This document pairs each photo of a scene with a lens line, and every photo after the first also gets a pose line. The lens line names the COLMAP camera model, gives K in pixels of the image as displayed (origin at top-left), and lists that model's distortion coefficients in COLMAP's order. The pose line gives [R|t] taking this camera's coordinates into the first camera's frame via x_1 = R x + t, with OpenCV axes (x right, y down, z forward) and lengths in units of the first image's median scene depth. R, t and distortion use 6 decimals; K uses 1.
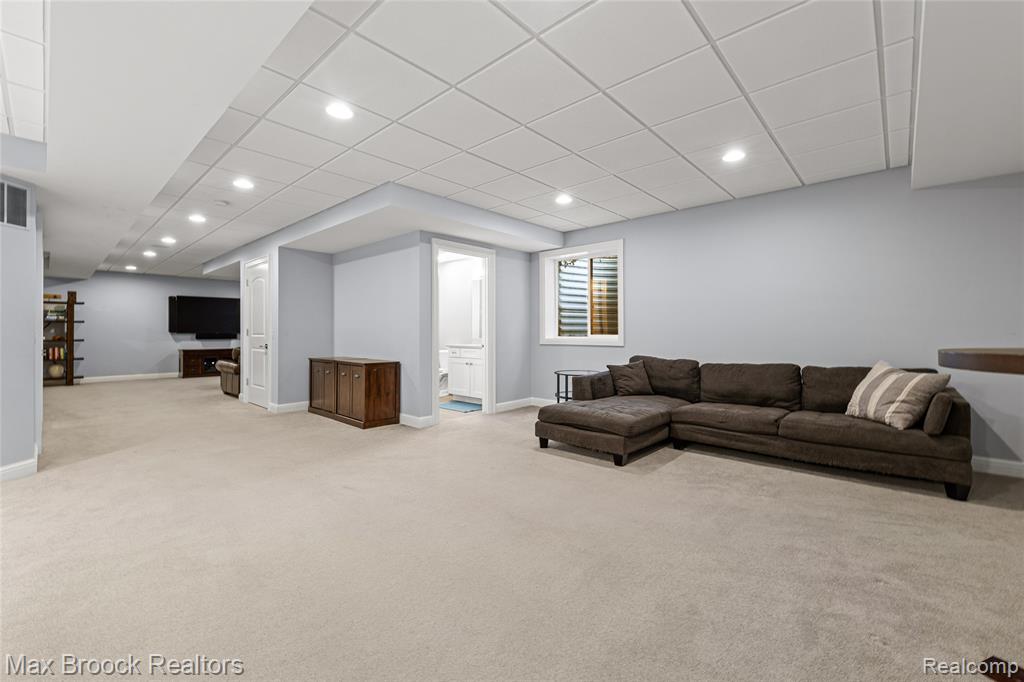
lens RADIAL K [[424.1, 0, 519.9], [0, 424.1, 335.5], [0, 0, 1]] dist [0.002117, 0.000077]
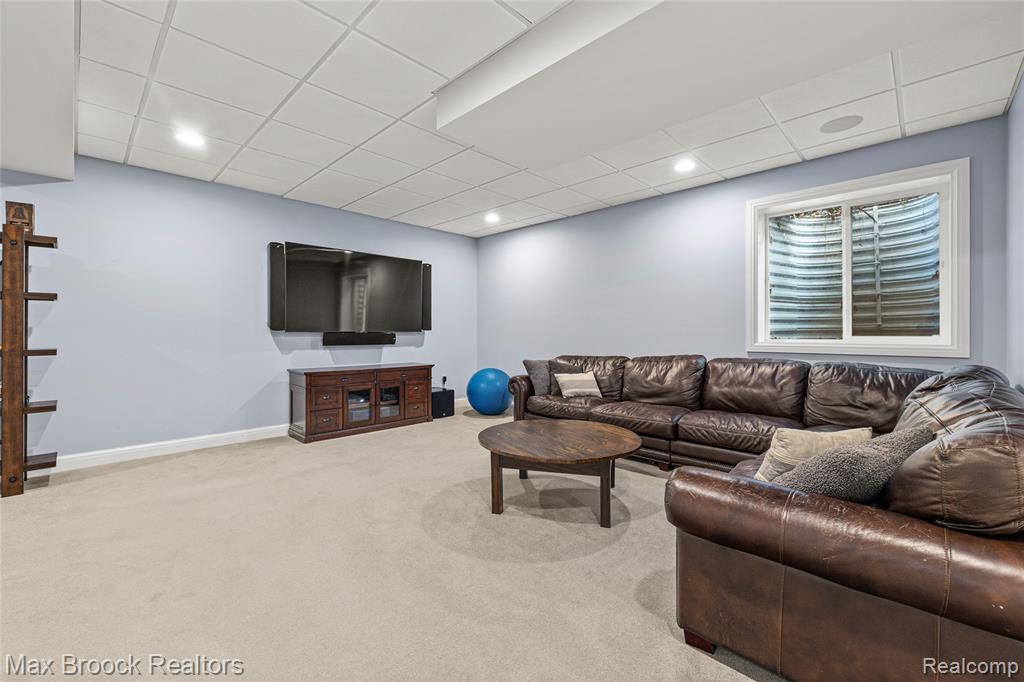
lens RADIAL K [[424.1, 0, 504.3], [0, 424.1, 338.3], [0, 0, 1]] dist [0.002117, 0.000077]
pose [[0.998849, -0.003593, -0.047830, -0.564574], [0.003528, 0.999993, -0.001436, 0.002527], [0.047835, 0.001265, 0.998854, 0.585208]]
